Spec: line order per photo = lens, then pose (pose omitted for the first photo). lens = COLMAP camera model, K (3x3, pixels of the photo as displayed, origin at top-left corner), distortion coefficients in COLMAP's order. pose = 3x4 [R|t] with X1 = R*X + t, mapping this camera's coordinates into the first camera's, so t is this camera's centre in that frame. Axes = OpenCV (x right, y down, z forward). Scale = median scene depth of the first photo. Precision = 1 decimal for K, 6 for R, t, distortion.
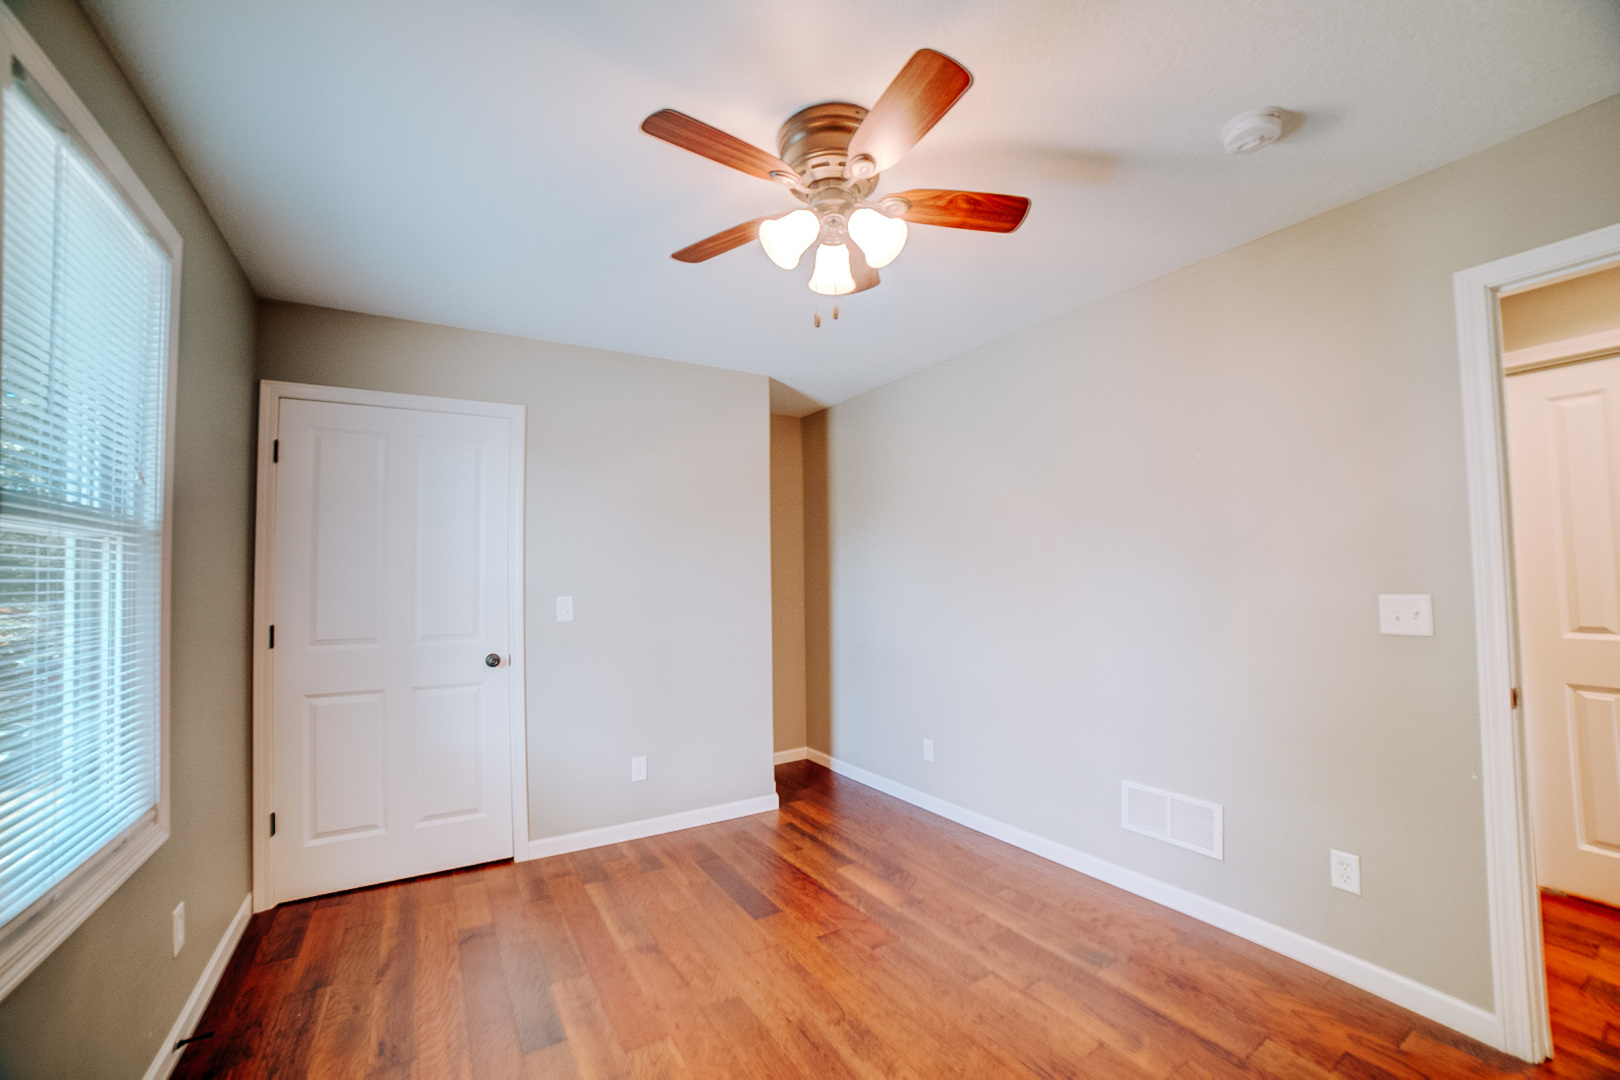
lens RADIAL K [[638.9, 0, 804.6], [0, 638.9, 547.9], [0, 0, 1]] dist [-0.107399, 0.033760]
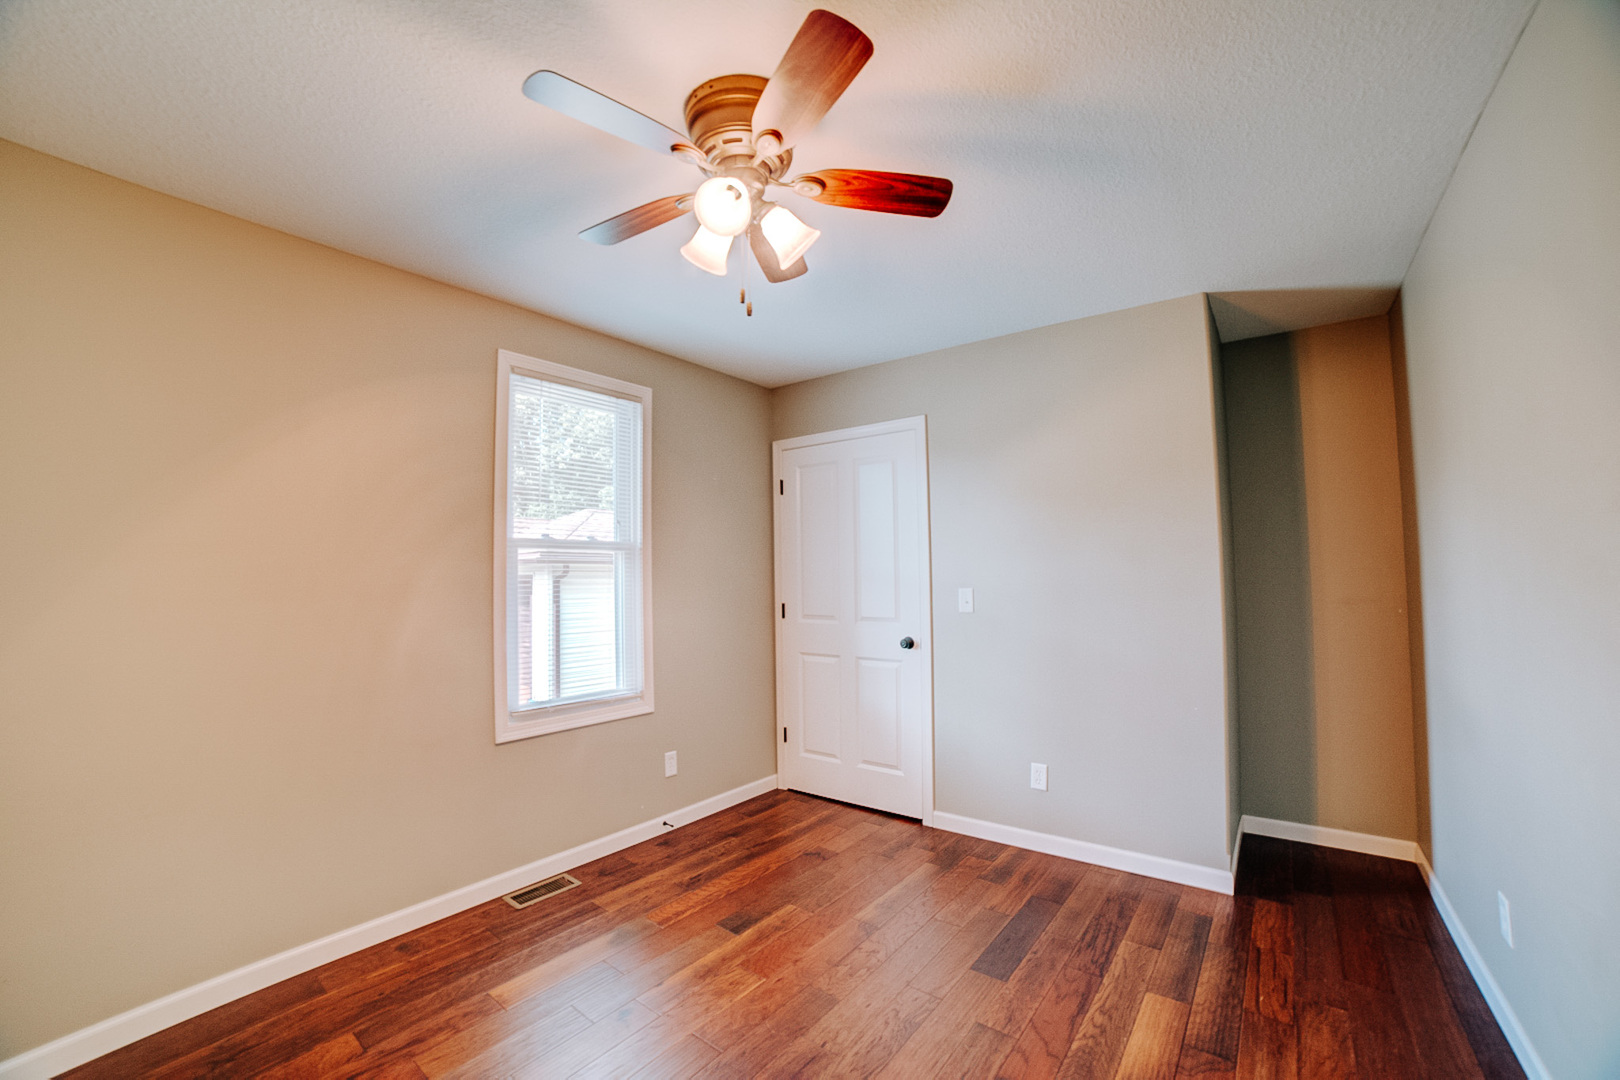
lens RADIAL K [[638.9, 0, 804.6], [0, 638.9, 547.9], [0, 0, 1]] dist [-0.107399, 0.033760]
pose [[0.341188, -0.031471, -0.939468, 0.549008], [0.054828, 0.998404, -0.013533, 0.013105], [0.938395, -0.046892, 0.342369, 0.434544]]
